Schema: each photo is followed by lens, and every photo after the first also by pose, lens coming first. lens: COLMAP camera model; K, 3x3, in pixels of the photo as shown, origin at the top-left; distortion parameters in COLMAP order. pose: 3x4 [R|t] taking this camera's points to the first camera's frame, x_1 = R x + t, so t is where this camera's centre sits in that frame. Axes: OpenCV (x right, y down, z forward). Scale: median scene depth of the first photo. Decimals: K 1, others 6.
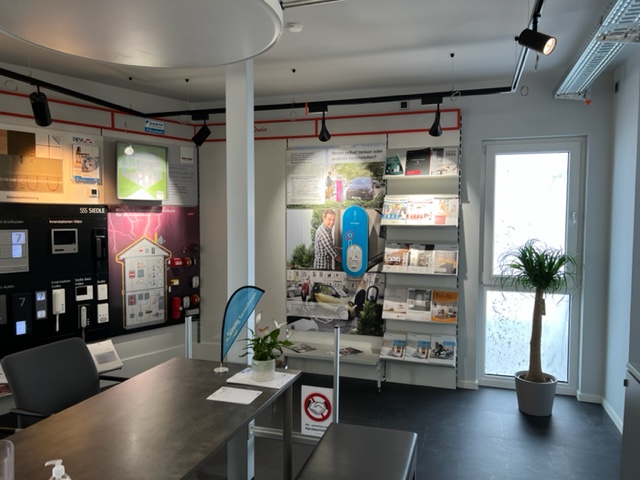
lens RADIAL K [[479.6, 0, 320.9], [0, 479.6, 243.2], [0, 0, 1]] dist [0.046404, -0.036029]
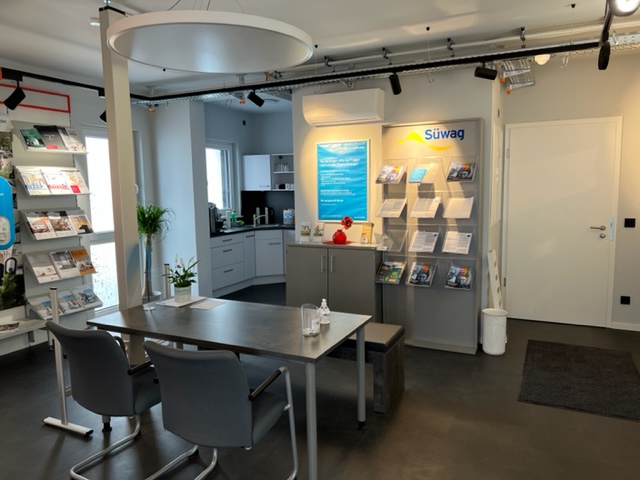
lens RADIAL K [[479.6, 0, 318.5], [0, 479.6, 239.2], [0, 0, 1]] dist [0.046404, -0.036029]
pose [[0.129812, -0.119888, 0.984264, -1.118204], [0.075094, 0.991001, 0.110805, -0.017604], [-0.988691, 0.059529, 0.137646, 0.324369]]
